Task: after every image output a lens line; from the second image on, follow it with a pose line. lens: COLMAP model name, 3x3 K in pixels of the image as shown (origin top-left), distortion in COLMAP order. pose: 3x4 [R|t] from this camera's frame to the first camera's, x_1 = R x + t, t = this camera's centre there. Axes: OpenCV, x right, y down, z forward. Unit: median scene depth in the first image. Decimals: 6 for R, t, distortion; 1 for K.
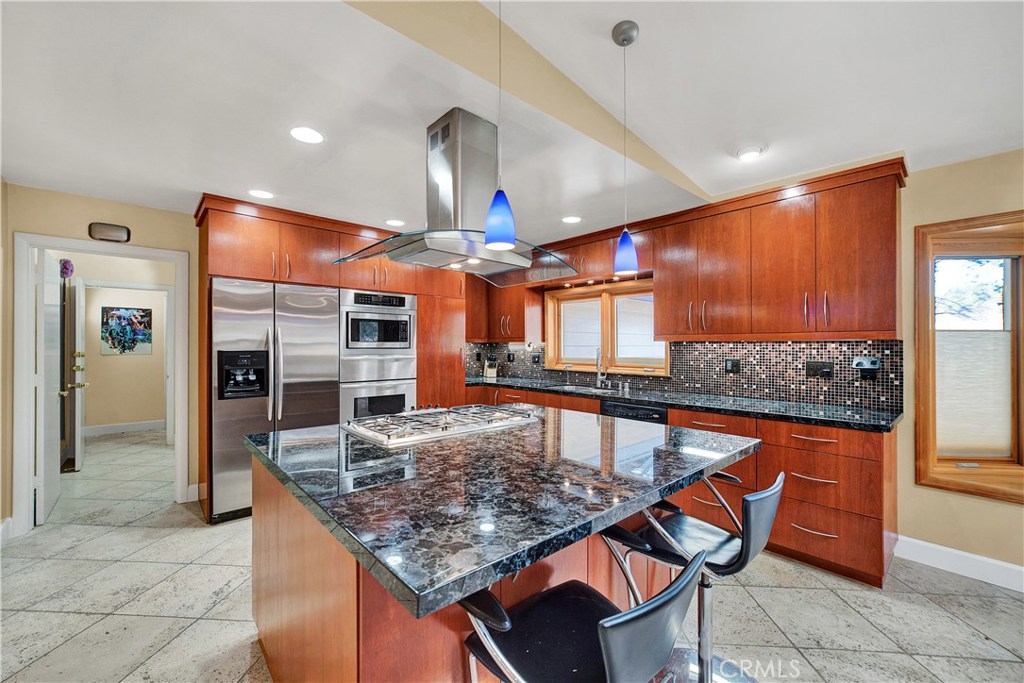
lens RADIAL K [[409.4, 0, 512.0], [0, 409.4, 341.5], [0, 0, 1]] dist [0.000942, 0.000258]
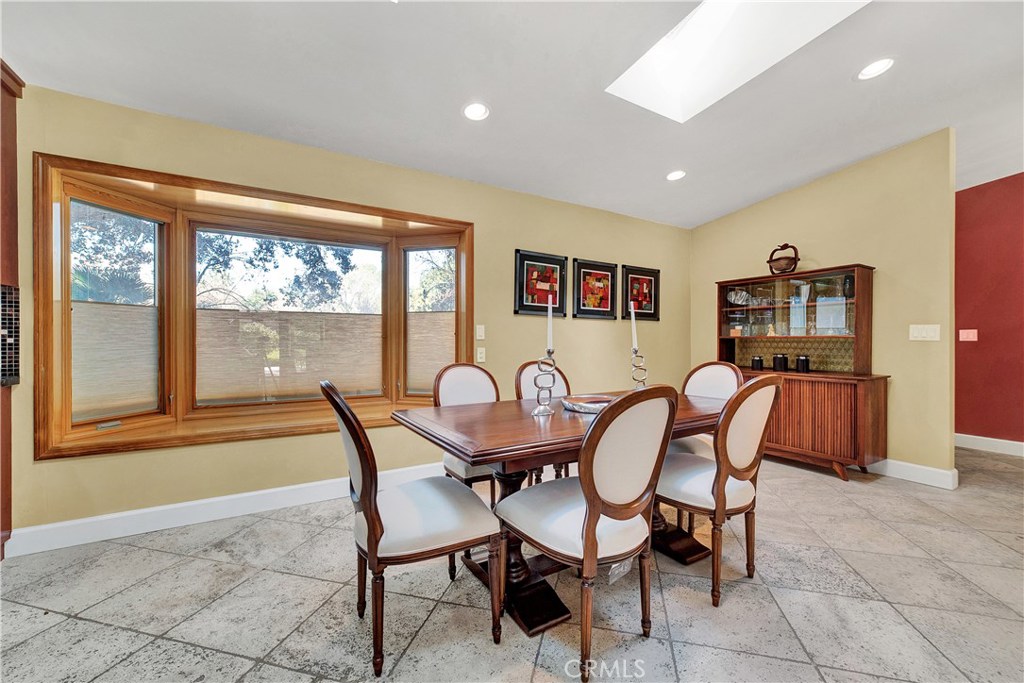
lens RADIAL K [[409.4, 0, 512.0], [0, 409.4, 341.5], [0, 0, 1]] dist [0.000942, 0.000258]
pose [[0.186078, -0.008092, 0.982502, 0.328123], [-0.007557, 0.999925, 0.009667, 0.085118], [-0.982506, -0.009224, 0.186003, -0.104148]]
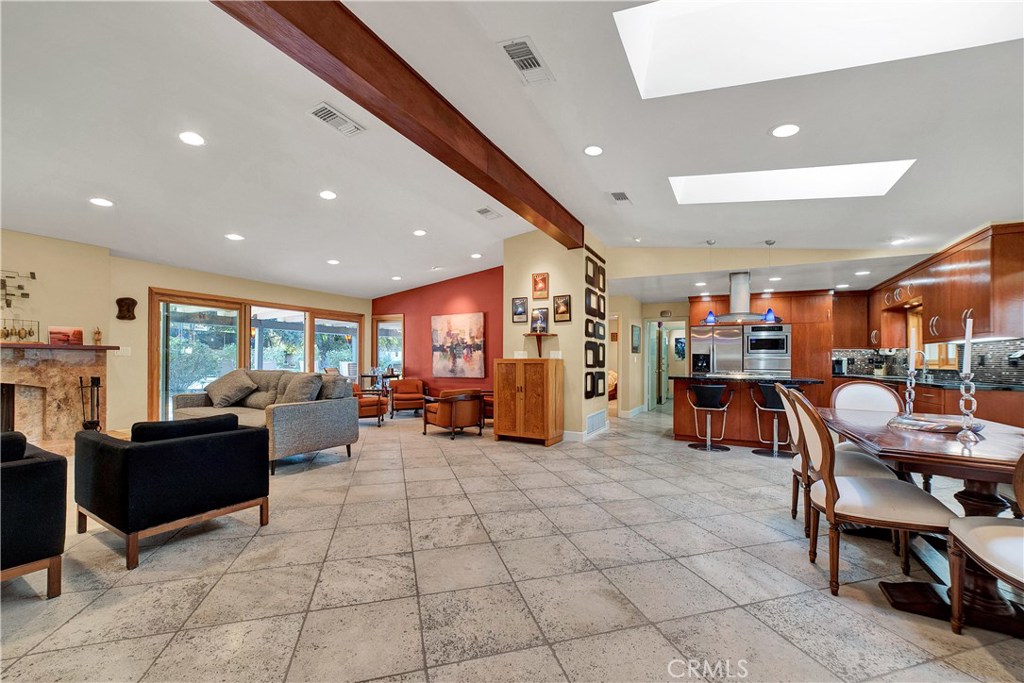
lens RADIAL K [[412.9, 0, 513.4], [0, 412.9, 360.7], [0, 0, 1]] dist [0.000066, -0.000010]
pose [[0.349027, -0.000874, -0.937112, 1.538884], [-0.000150, 1.000000, -0.000988, 0.074838], [0.937113, 0.000486, 0.349027, -1.149122]]
